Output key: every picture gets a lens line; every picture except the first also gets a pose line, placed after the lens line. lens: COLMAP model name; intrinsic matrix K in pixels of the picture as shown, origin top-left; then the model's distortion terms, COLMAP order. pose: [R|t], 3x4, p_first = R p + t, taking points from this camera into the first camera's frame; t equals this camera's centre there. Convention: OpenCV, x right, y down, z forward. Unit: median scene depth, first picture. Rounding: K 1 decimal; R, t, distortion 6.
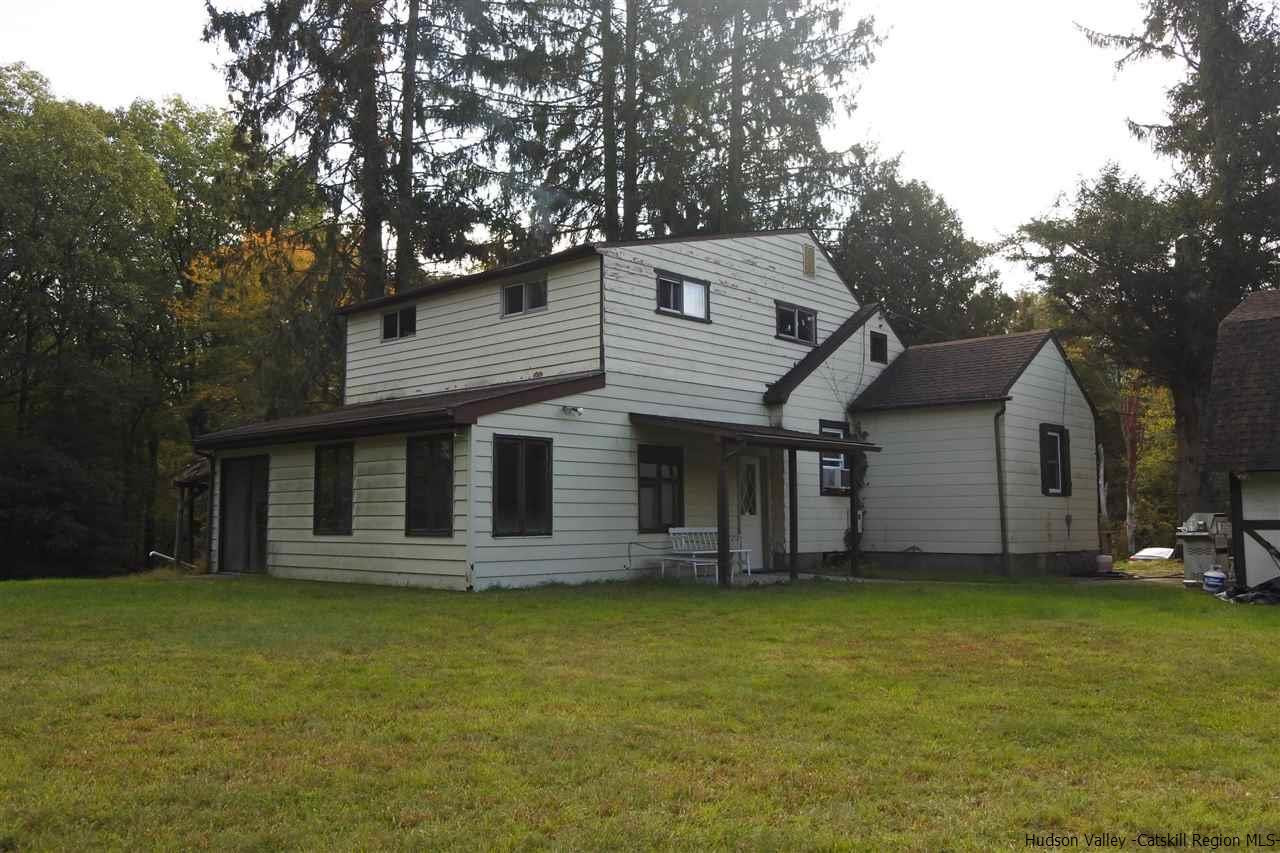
lens RADIAL K [[1024.6, 0, 640.0], [0, 1024.6, 426.5], [0, 0, 1]] dist [0.010965, 0.001375]
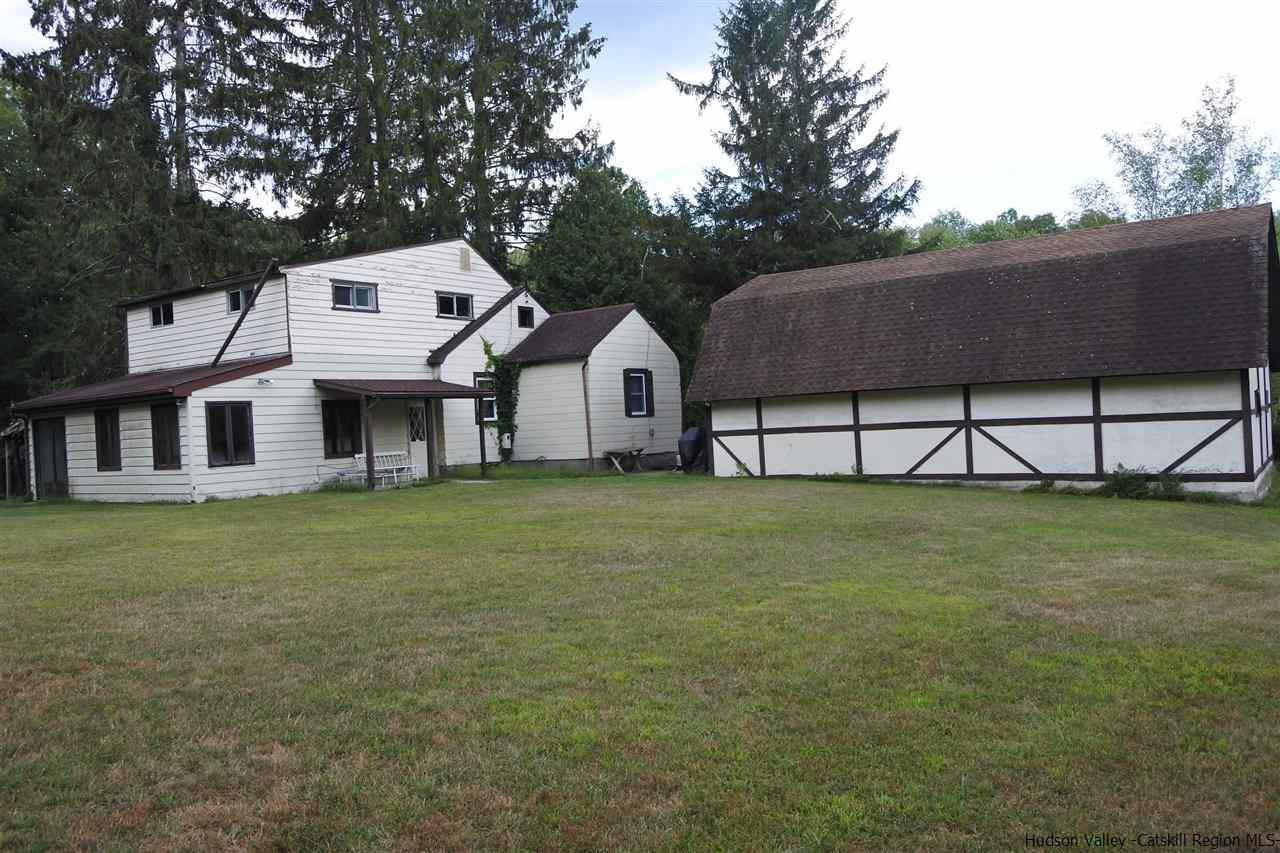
lens RADIAL K [[957.7, 0, 640.0], [0, 957.7, 426.5], [0, 0, 1]] dist [0.001027, -0.003591]
pose [[0.990622, -0.048151, 0.127867, 0.245633], [0.036567, 0.995138, 0.091448, -0.048467], [-0.131649, -0.085915, 0.987566, -0.393262]]
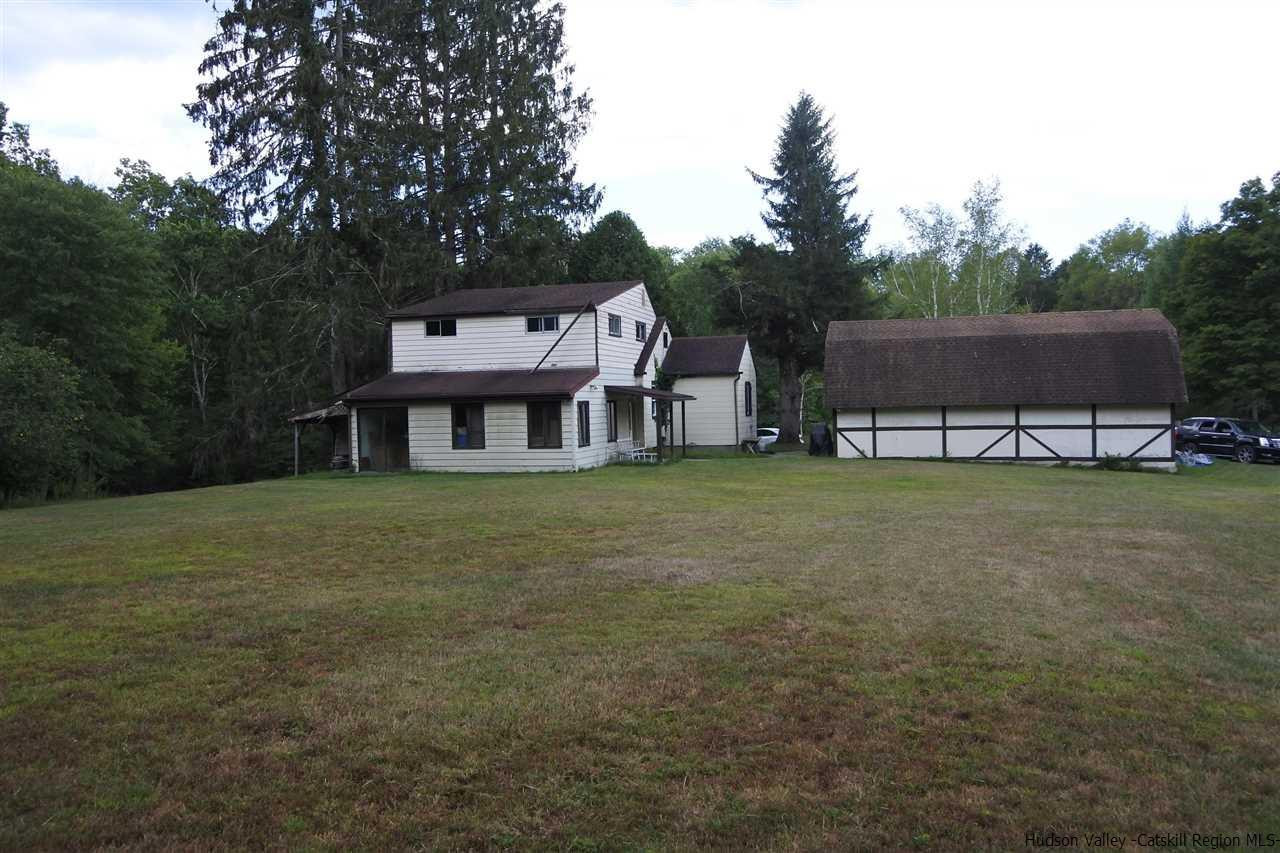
lens RADIAL K [[957.7, 0, 640.0], [0, 957.7, 426.5], [0, 0, 1]] dist [0.001027, -0.003591]
pose [[0.889200, -0.029619, 0.456560, -0.738118], [-0.020436, 0.994335, 0.104308, -0.118949], [-0.457063, -0.102081, 0.883557, -0.673493]]
